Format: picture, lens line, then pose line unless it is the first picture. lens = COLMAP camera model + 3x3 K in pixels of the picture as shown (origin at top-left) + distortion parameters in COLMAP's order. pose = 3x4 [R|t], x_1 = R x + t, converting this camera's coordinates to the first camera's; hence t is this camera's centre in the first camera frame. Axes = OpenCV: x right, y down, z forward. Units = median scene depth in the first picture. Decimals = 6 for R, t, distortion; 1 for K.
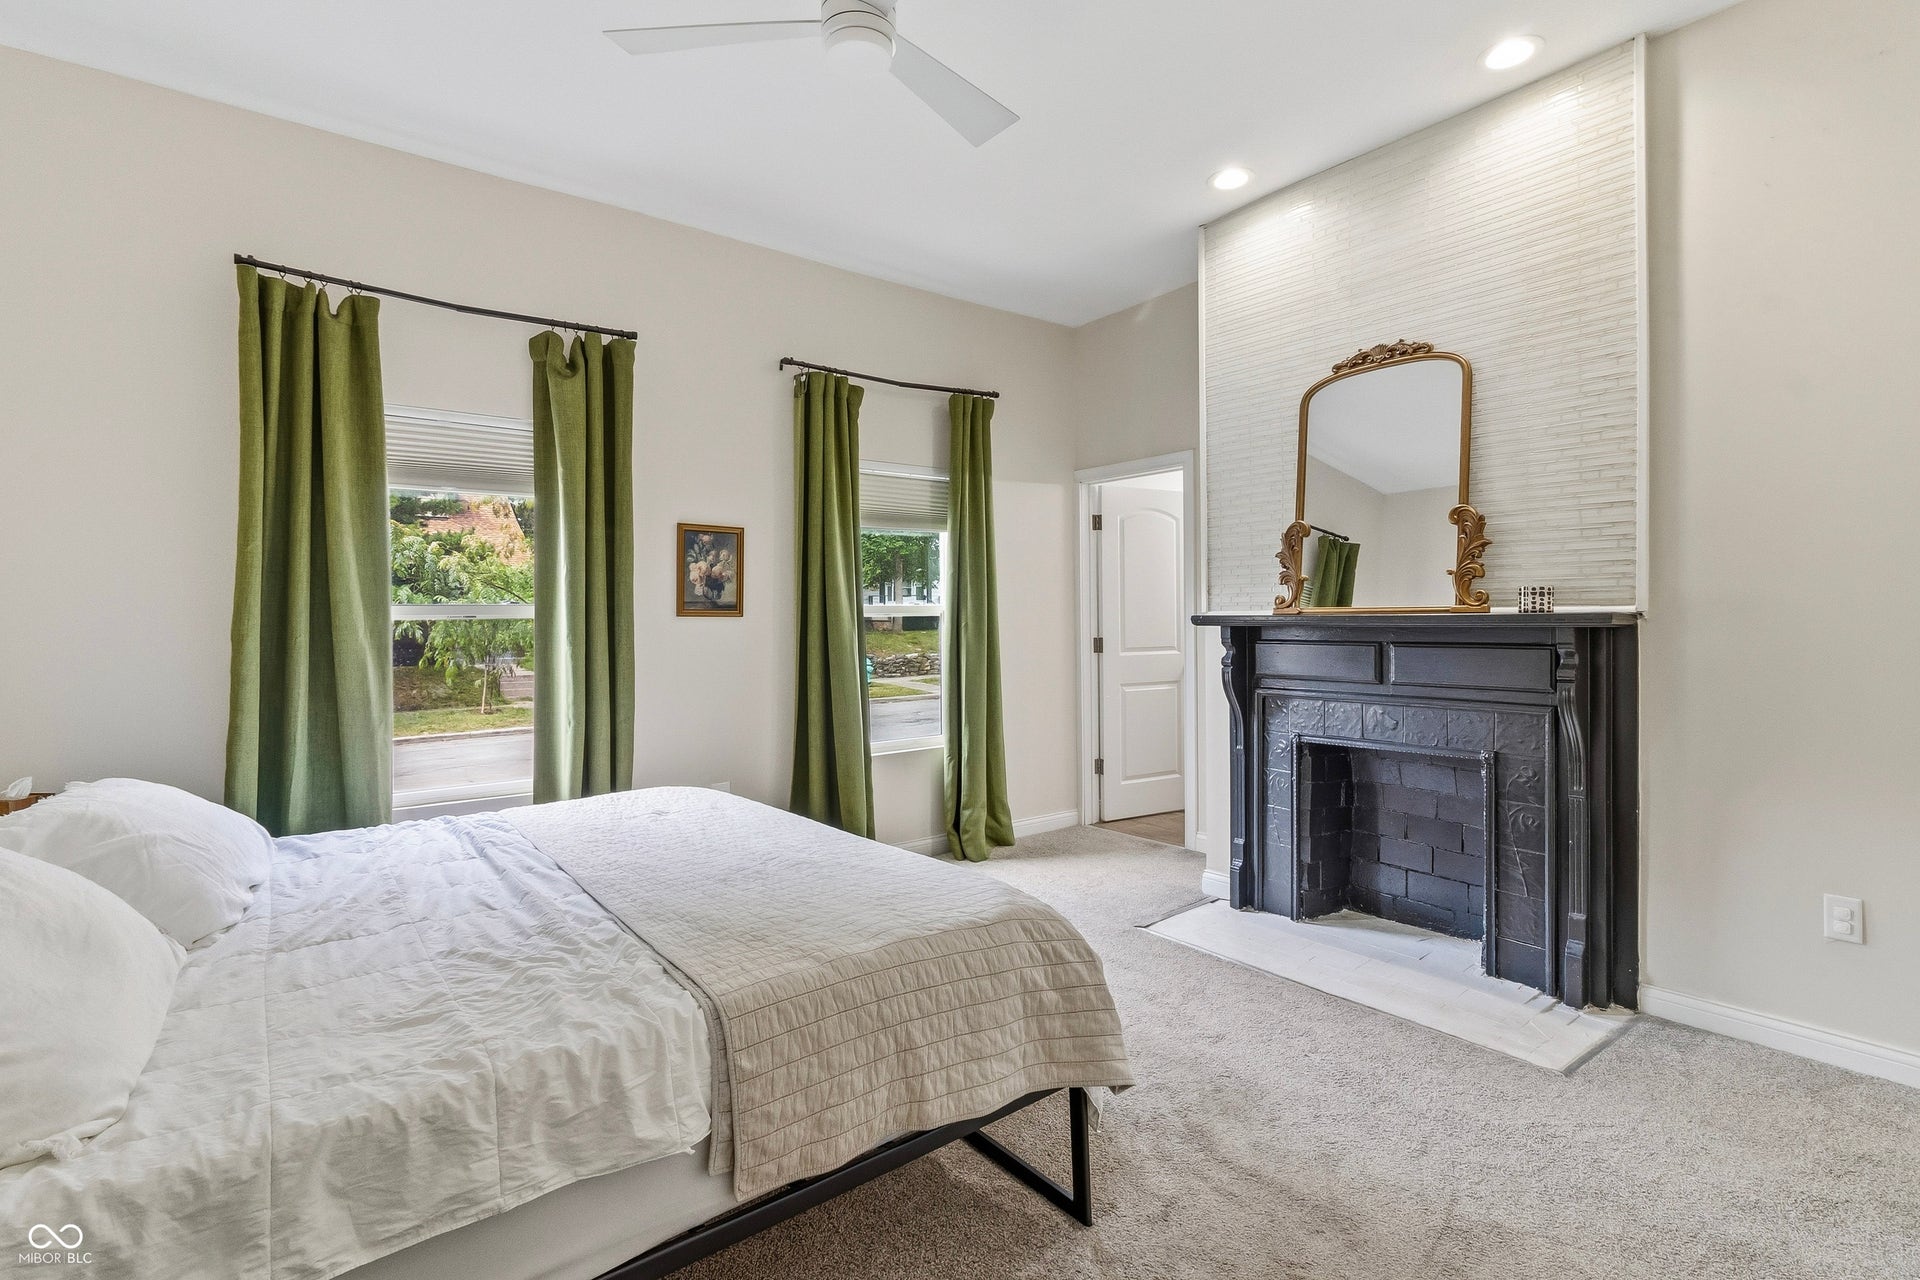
lens RADIAL K [[898.2, 0, 943.9], [0, 898.2, 599.8], [0, 0, 1]] dist [0.010307, 0.000132]
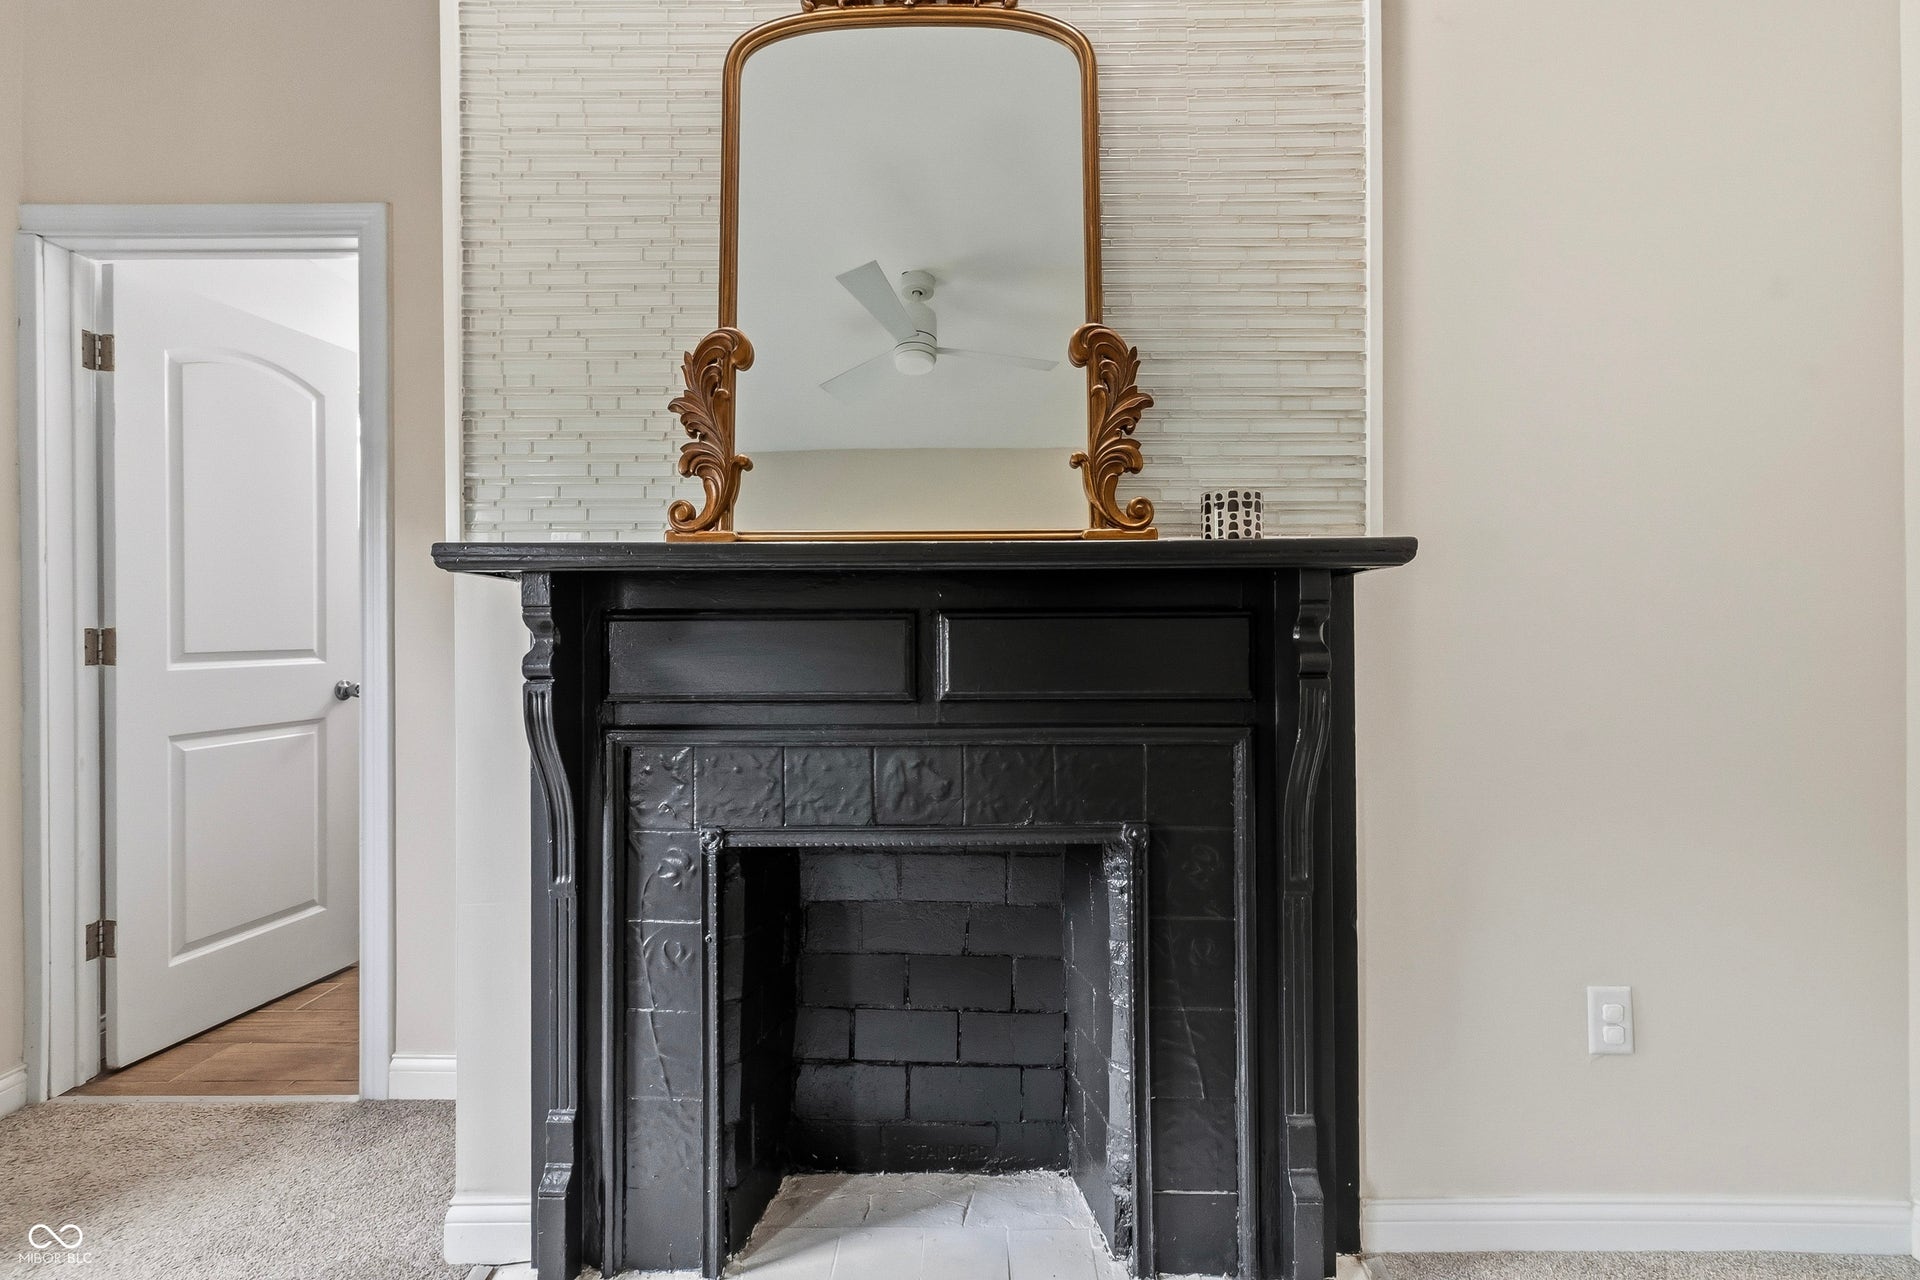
lens RADIAL K [[900.0, 0, 960.0], [0, 900.0, 640.0], [0, 0, 1]] dist [0.007134, 0.000541]
pose [[0.610815, -0.000674, 0.791773, 0.124670], [-0.018262, 0.999722, 0.014939, 0.050306], [-0.791563, -0.023584, 0.610633, 0.646695]]
